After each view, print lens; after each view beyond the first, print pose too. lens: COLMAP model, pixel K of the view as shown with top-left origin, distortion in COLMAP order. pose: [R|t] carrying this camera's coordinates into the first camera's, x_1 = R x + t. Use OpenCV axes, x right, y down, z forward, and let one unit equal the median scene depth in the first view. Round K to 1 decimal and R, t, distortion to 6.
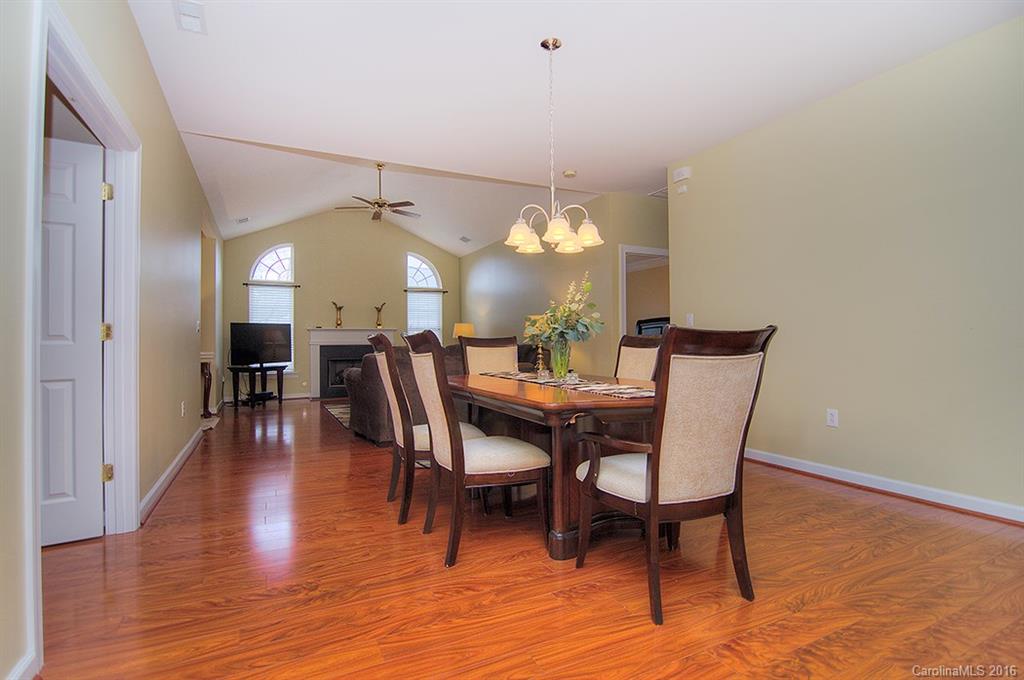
lens RADIAL K [[497.3, 0, 512.0], [0, 497.3, 340.0], [0, 0, 1]] dist [-0.005686, -0.001199]
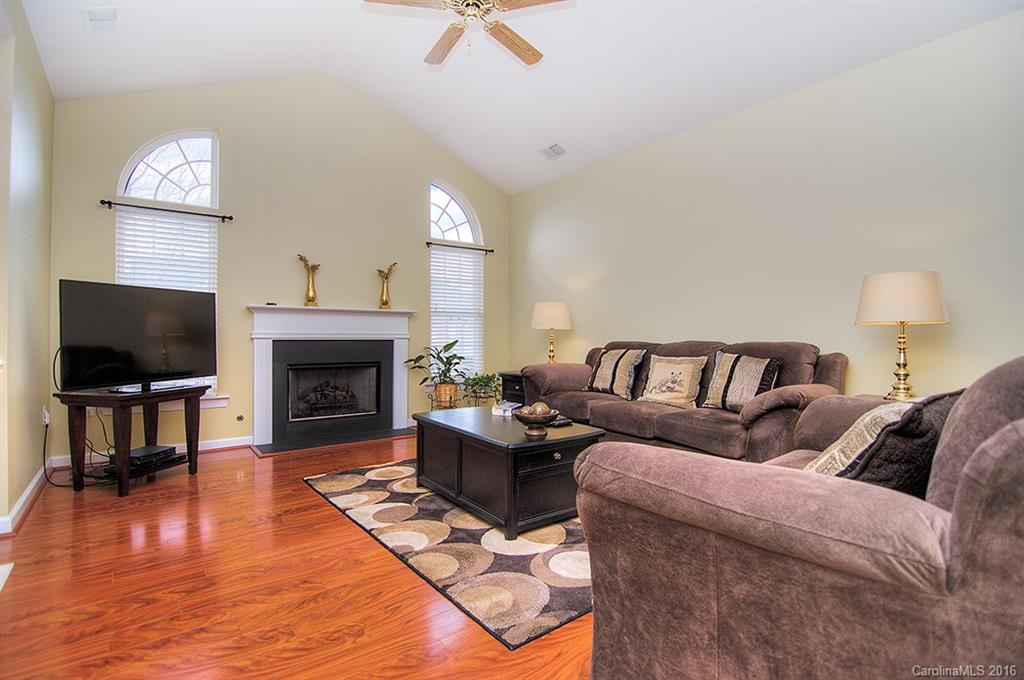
lens RADIAL K [[497.3, 0, 512.0], [0, 497.3, 340.0], [0, 0, 1]] dist [-0.005686, -0.001199]
pose [[0.984098, 0.008637, 0.177417, -0.242363], [-0.011197, 0.999847, 0.013433, 0.001336], [-0.177274, -0.015206, 0.984044, 0.470795]]
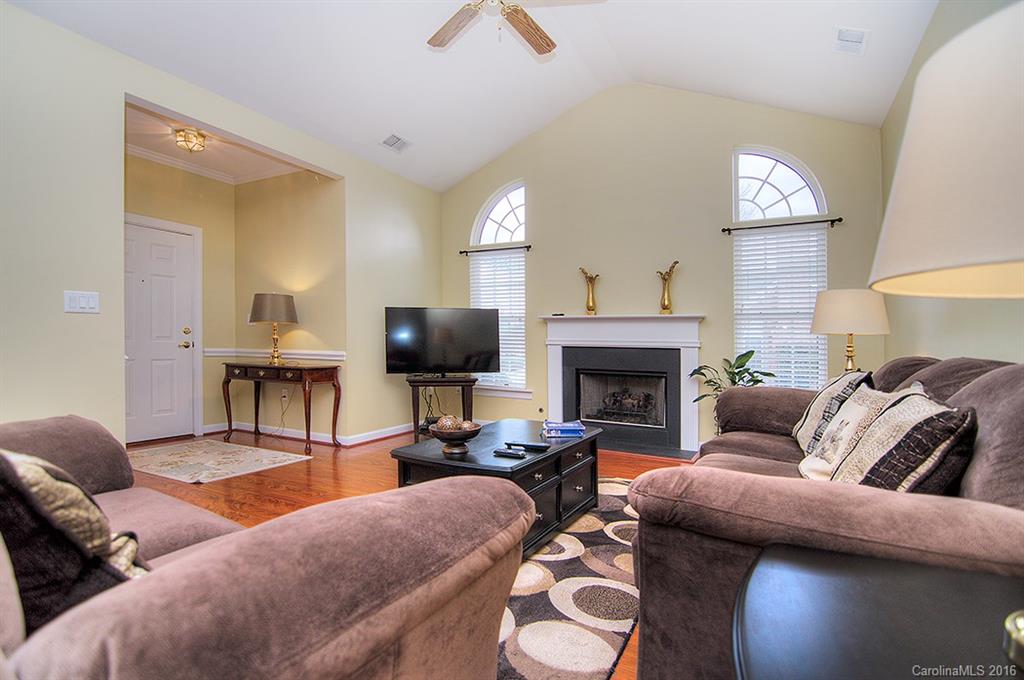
lens RADIAL K [[504.5, 0, 511.1], [0, 504.5, 354.0], [0, 0, 1]] dist [0.018134, -0.000368]
pose [[0.569599, 0.035186, -0.821169, 0.063792], [-0.011295, 0.999324, 0.034984, -0.000148], [0.821845, -0.010652, 0.569611, 0.631884]]
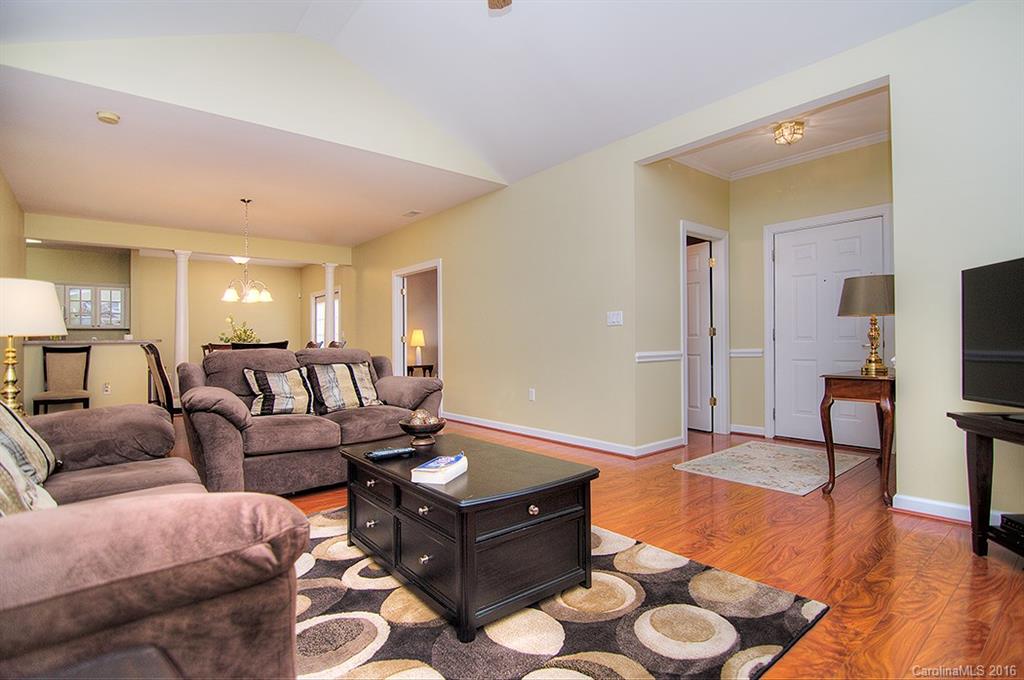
lens RADIAL K [[504.5, 0, 511.1], [0, 504.5, 354.0], [0, 0, 1]] dist [0.018134, -0.000368]
pose [[-0.975807, 0.029231, -0.216672, -0.160462], [0.026840, 0.999542, 0.013968, 0.006181], [0.216981, 0.007815, -0.976145, 1.062504]]
